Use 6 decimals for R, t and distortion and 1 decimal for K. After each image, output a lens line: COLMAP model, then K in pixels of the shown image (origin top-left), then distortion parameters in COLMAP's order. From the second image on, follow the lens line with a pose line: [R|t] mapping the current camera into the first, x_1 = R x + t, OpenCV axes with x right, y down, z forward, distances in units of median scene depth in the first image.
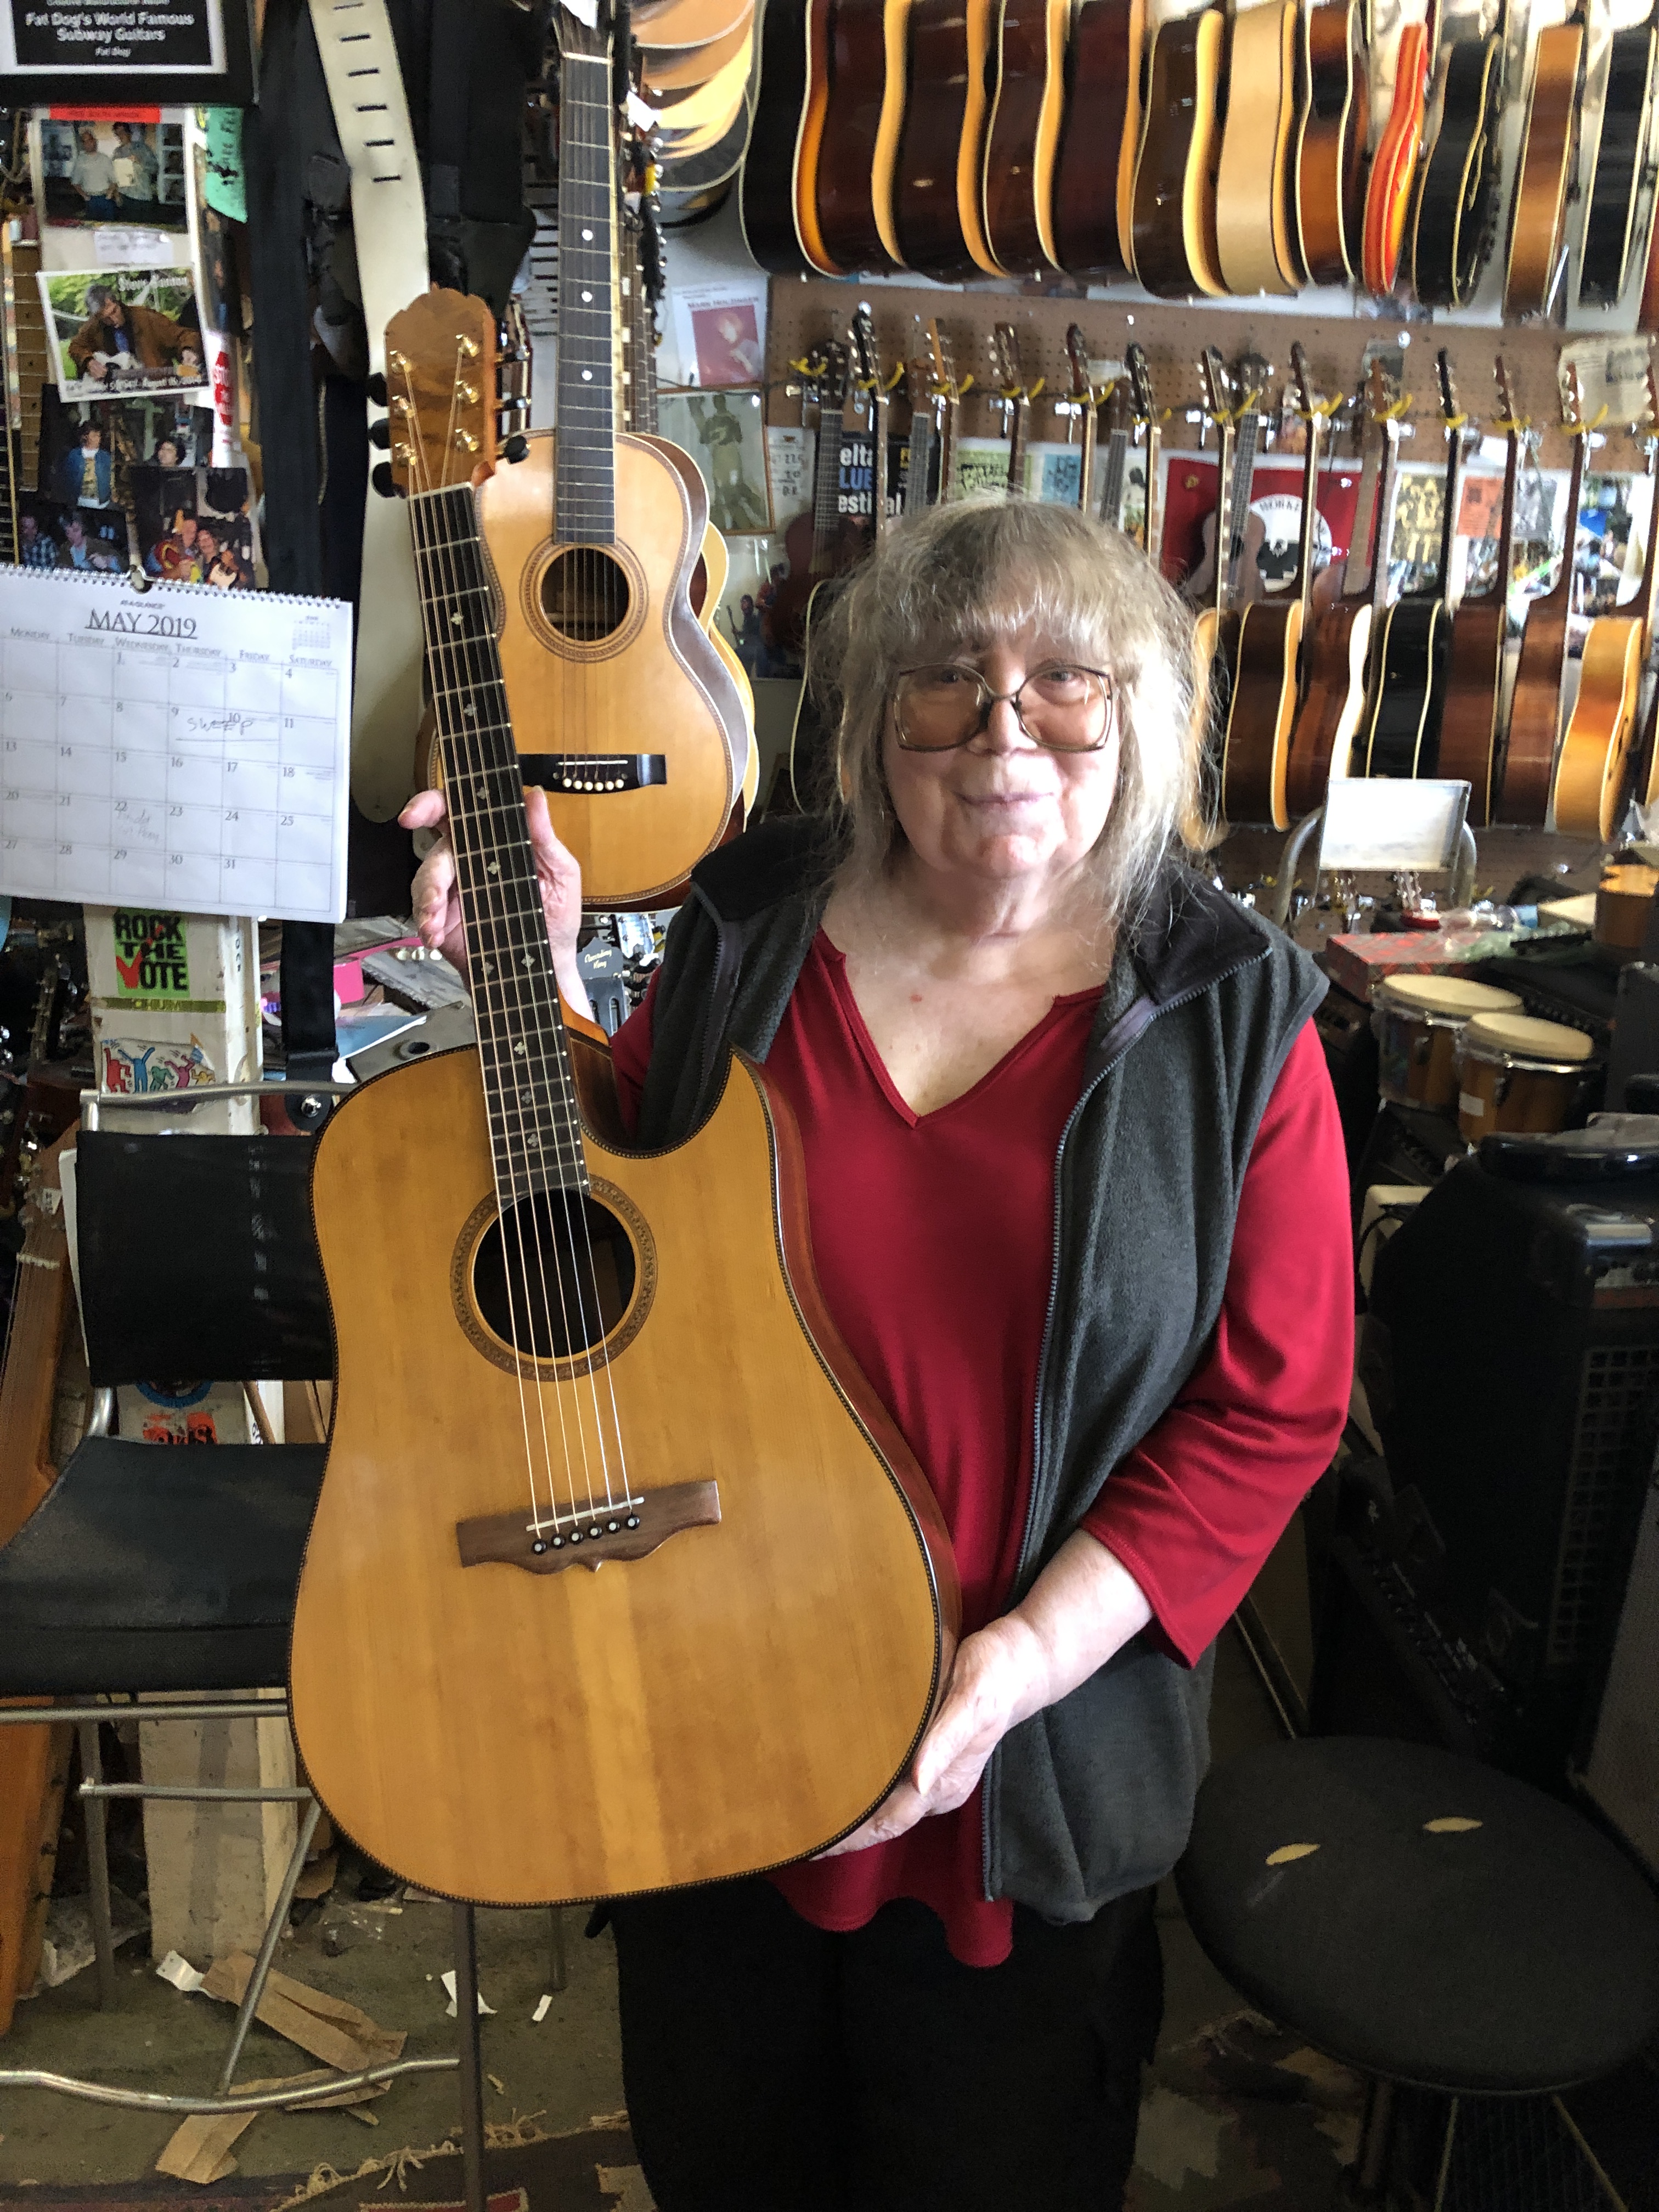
lens RADIAL K [[1800.4, 0, 811.3], [0, 1800.4, 1104.5], [0, 0, 1]] dist [0.000796, 0.042769]
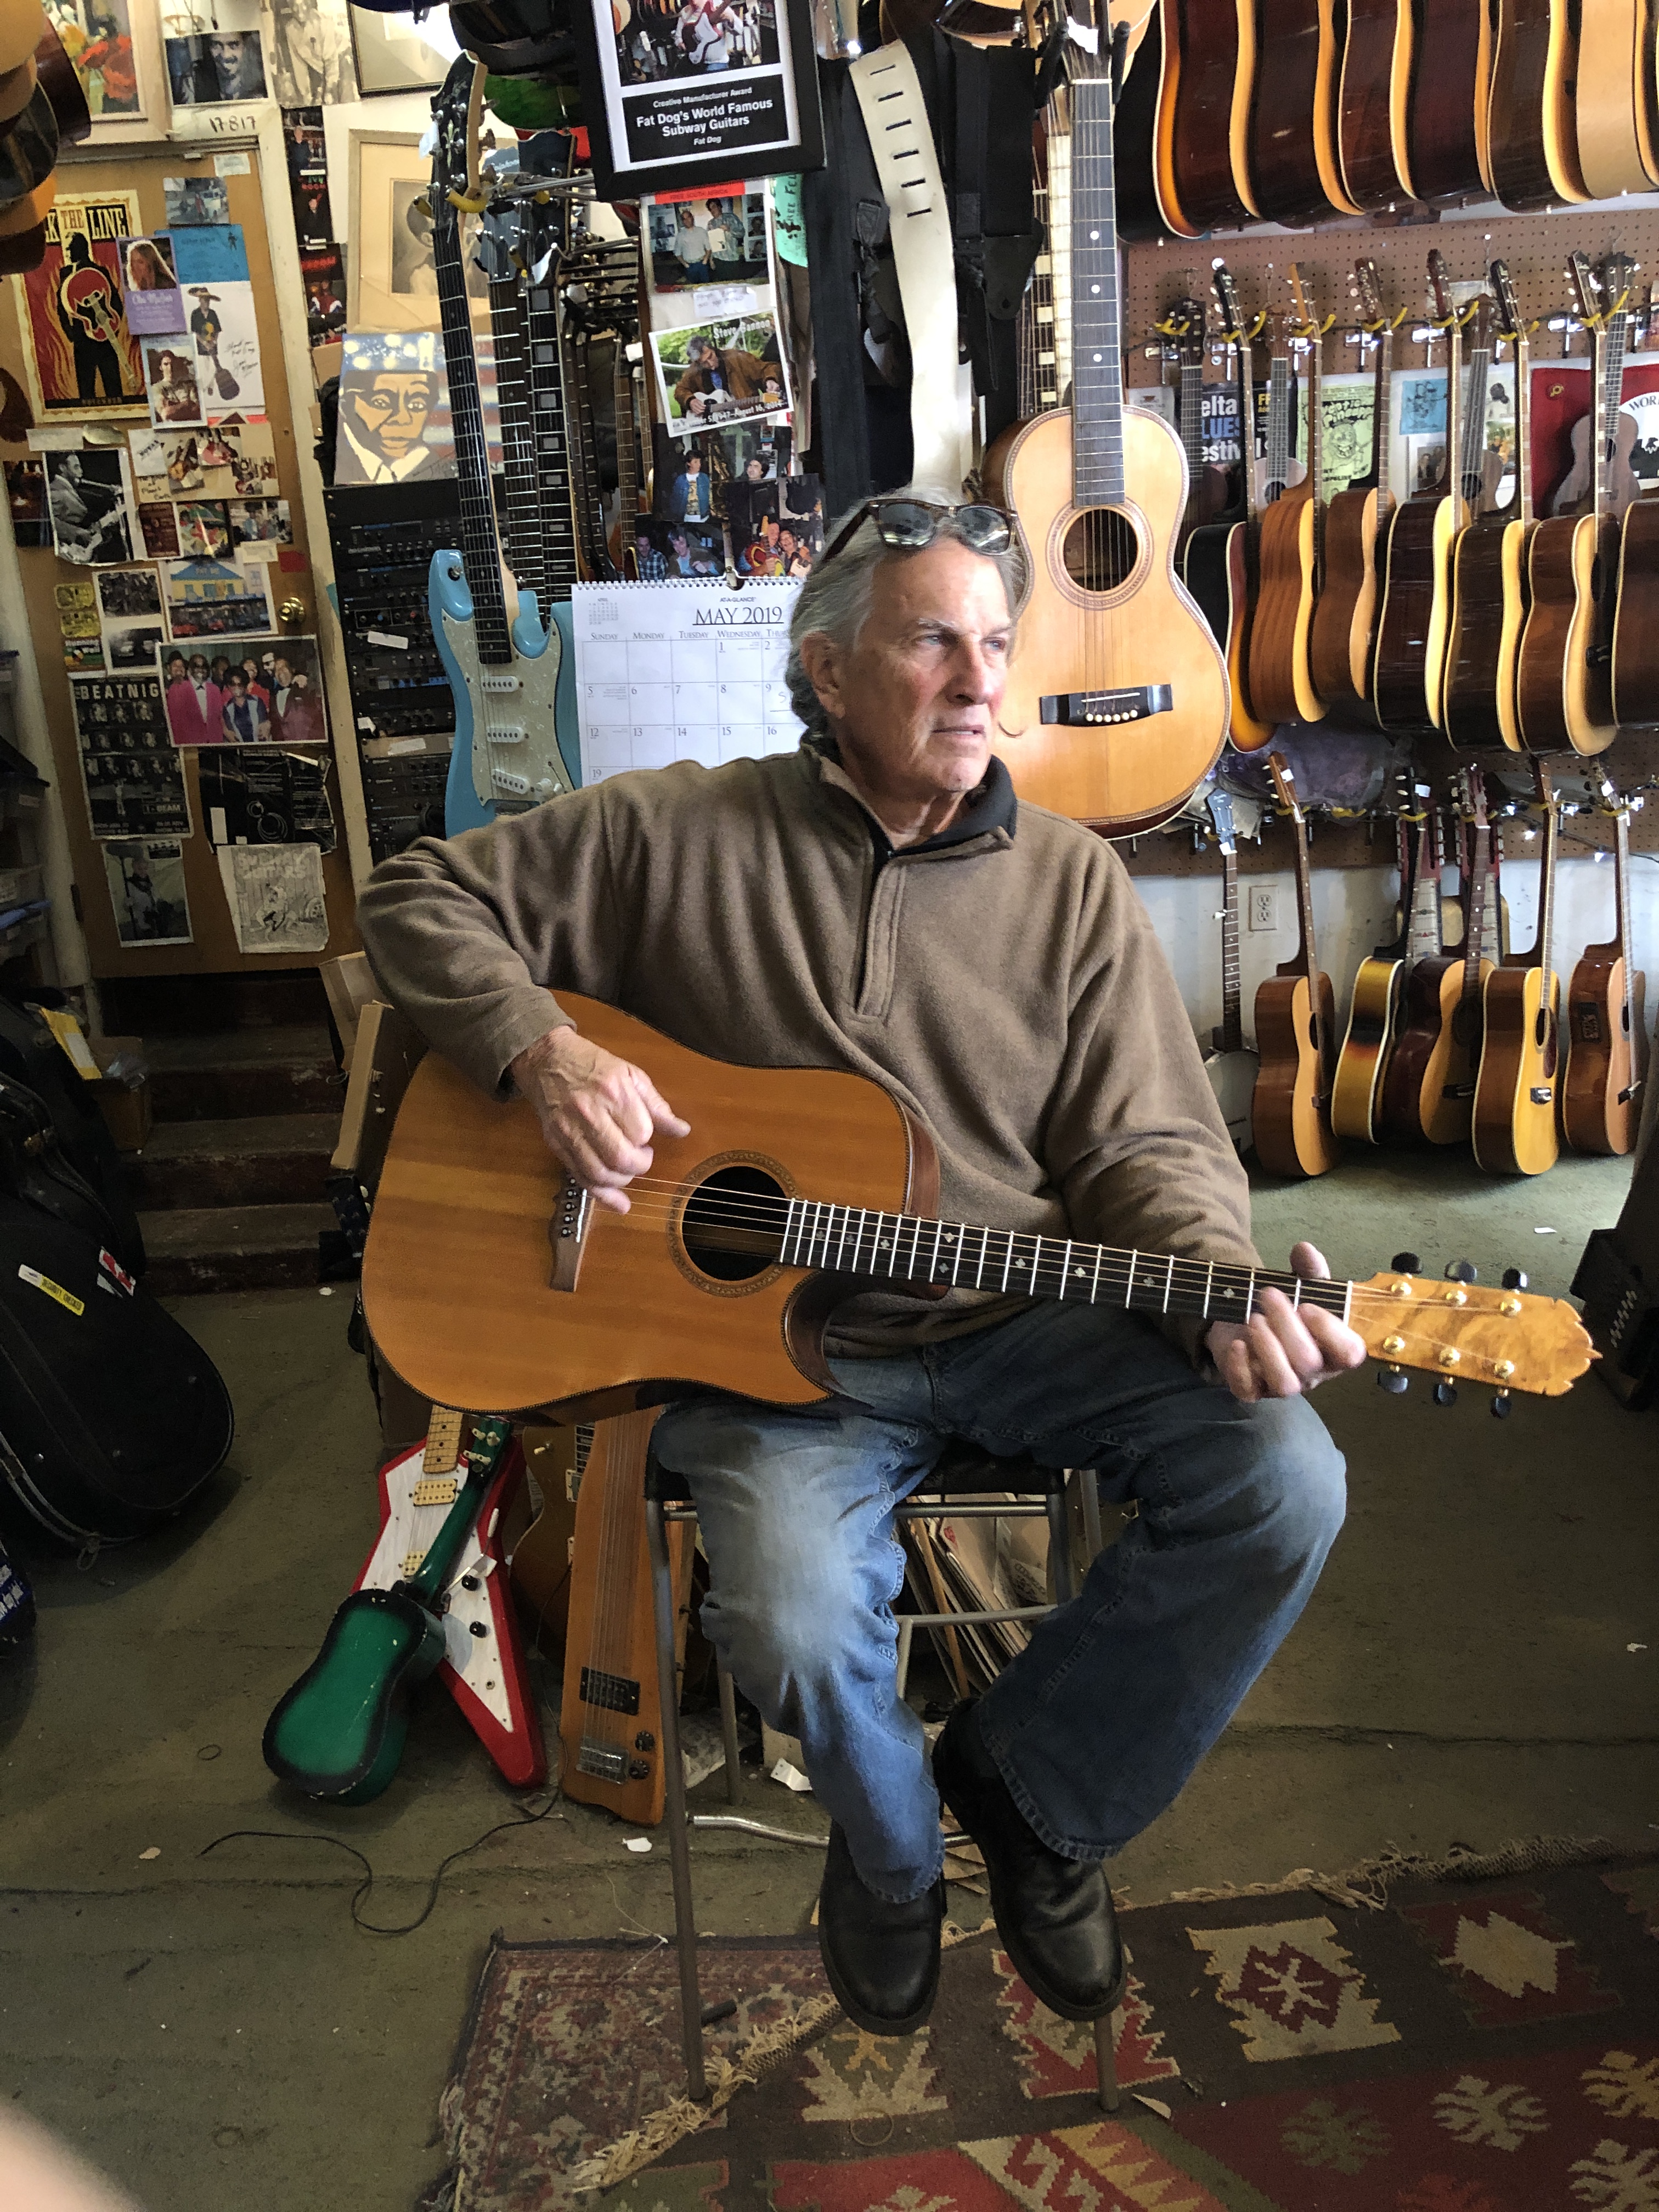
lens RADIAL K [[1800.4, 0, 811.3], [0, 1800.4, 1104.5], [0, 0, 1]] dist [0.000796, 0.042769]
pose [[0.985085, -0.060630, -0.161033, -0.122437], [0.062226, 0.998050, 0.004878, 0.042824], [0.160424, -0.014825, 0.986937, -0.137600]]
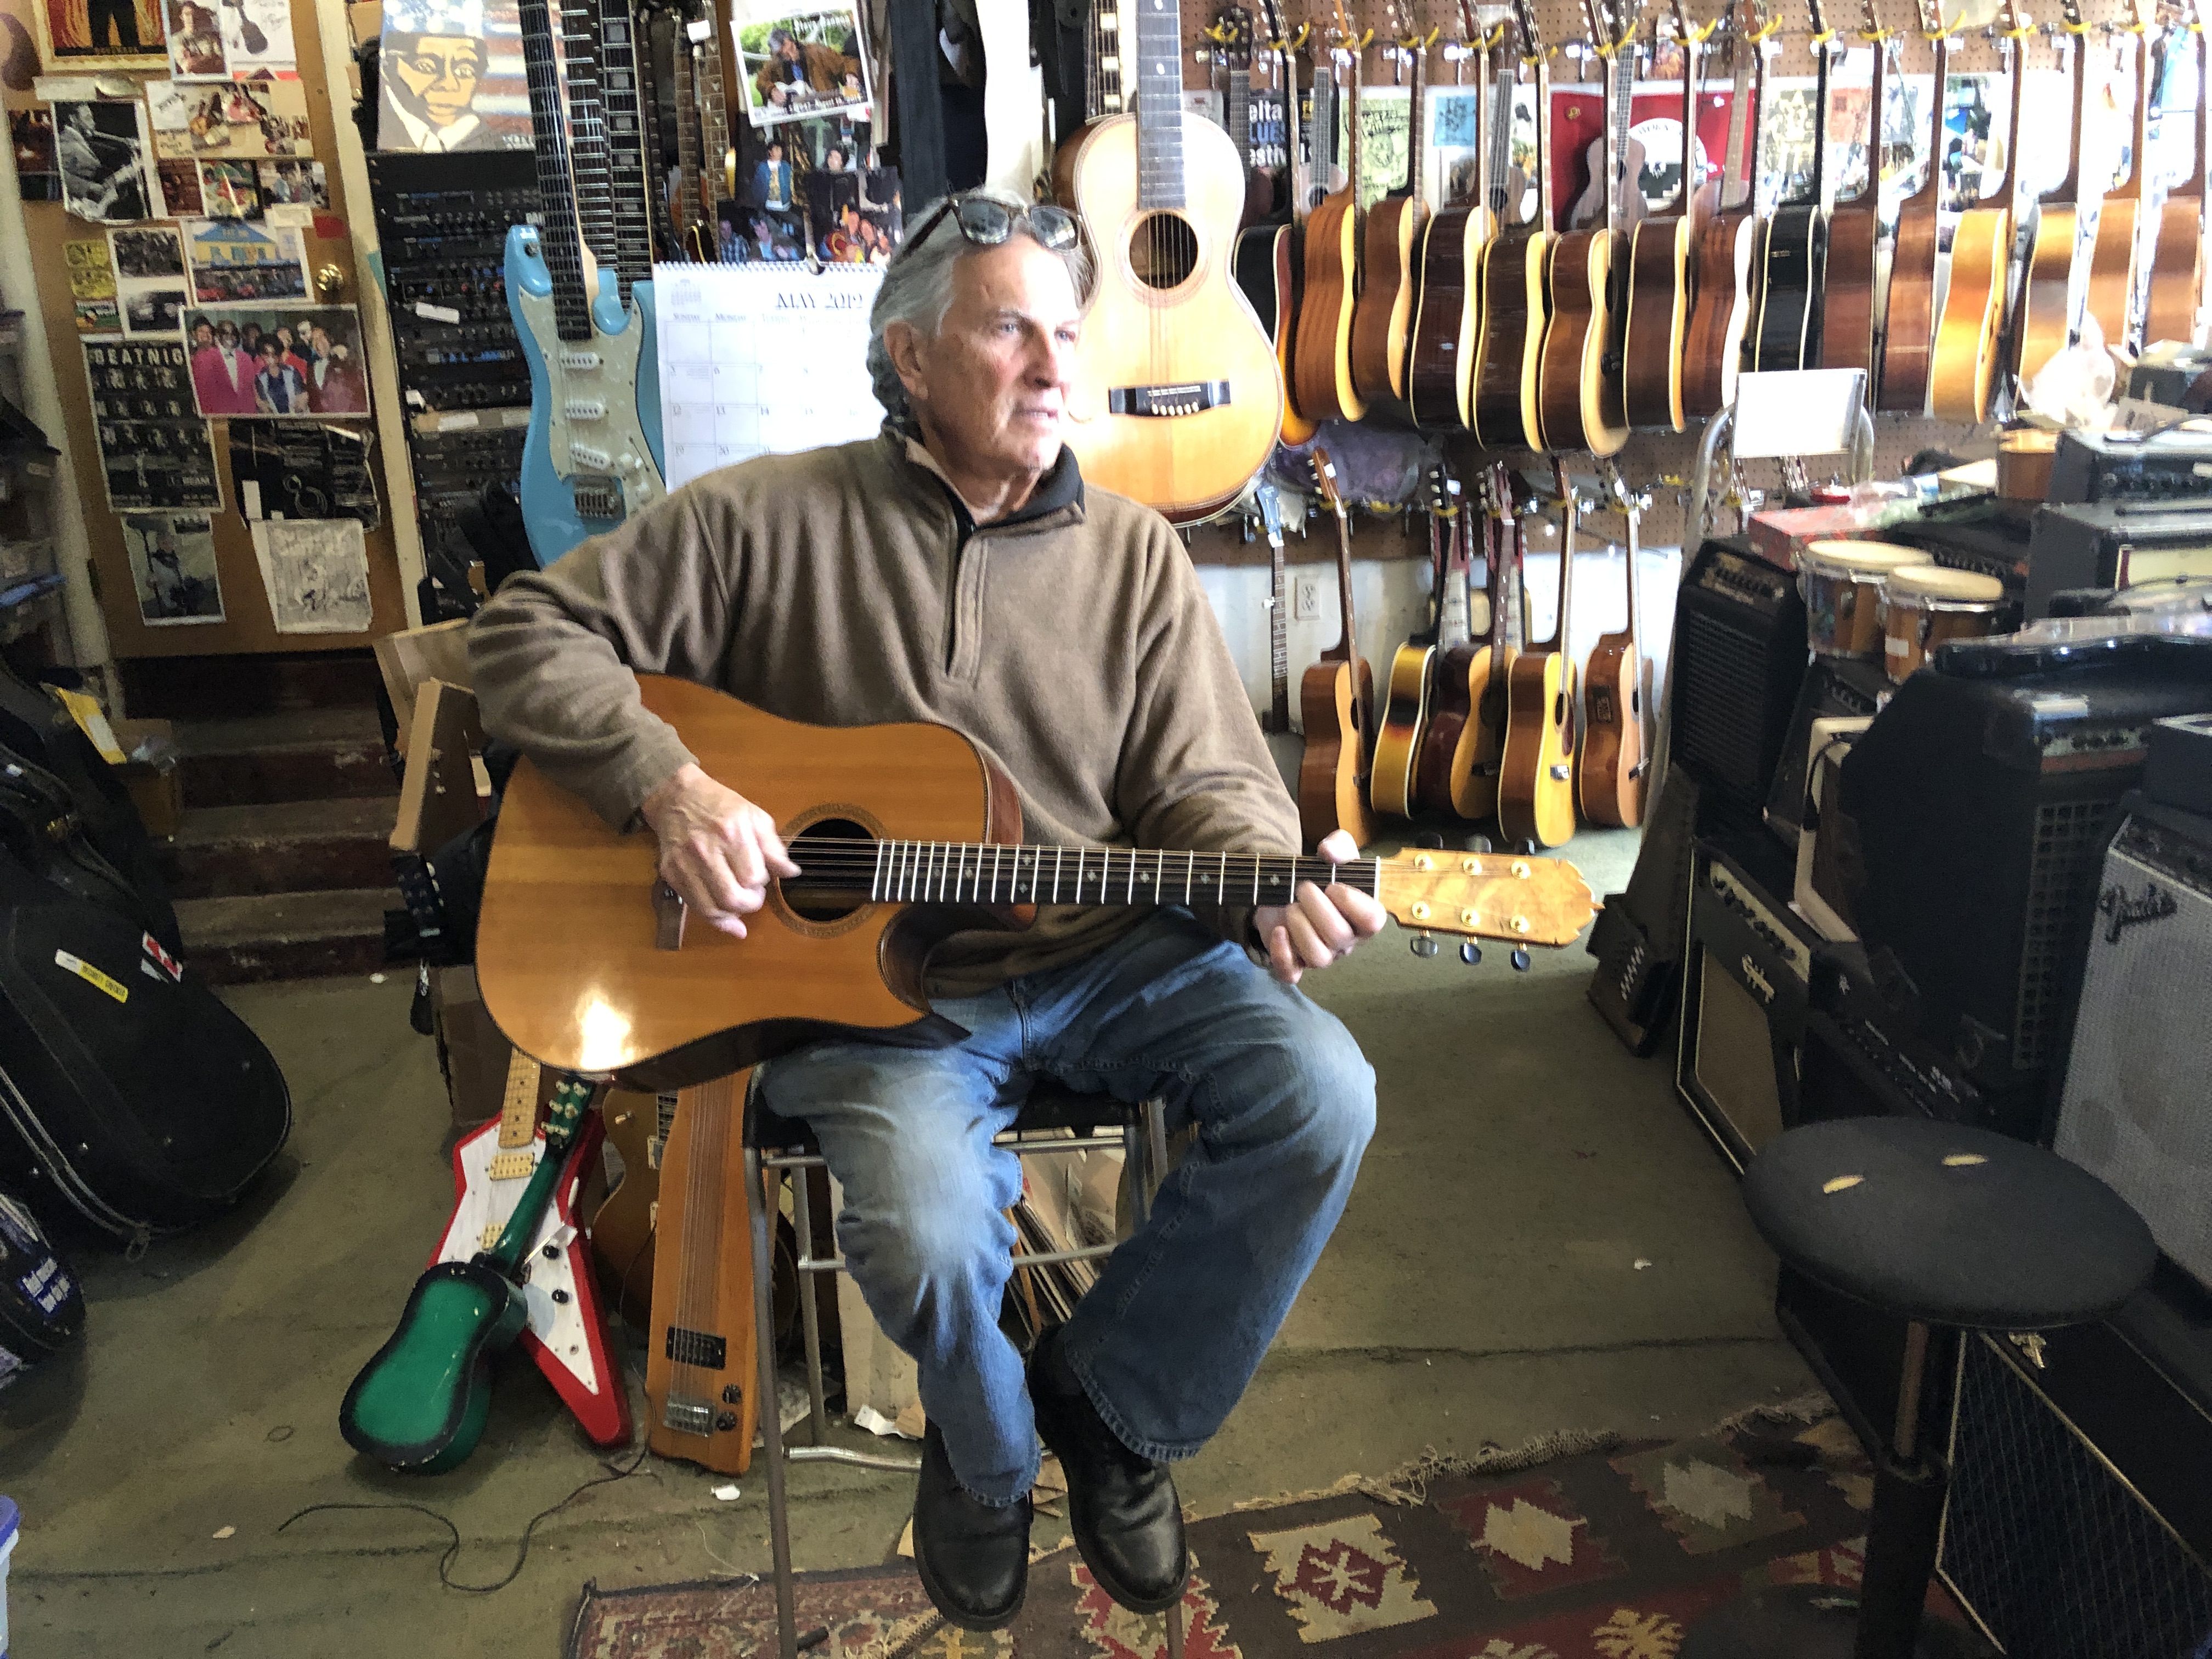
lens RADIAL K [[1802.7, 0, 1106.0], [0, 1802.7, 829.5], [0, 0, 1]] dist [-0.010622, 0.051911]
pose [[0.997466, -0.065651, -0.027416, -0.133761], [0.066545, 0.997236, 0.033058, 0.053514], [0.025170, -0.034799, 0.999077, -0.192690]]
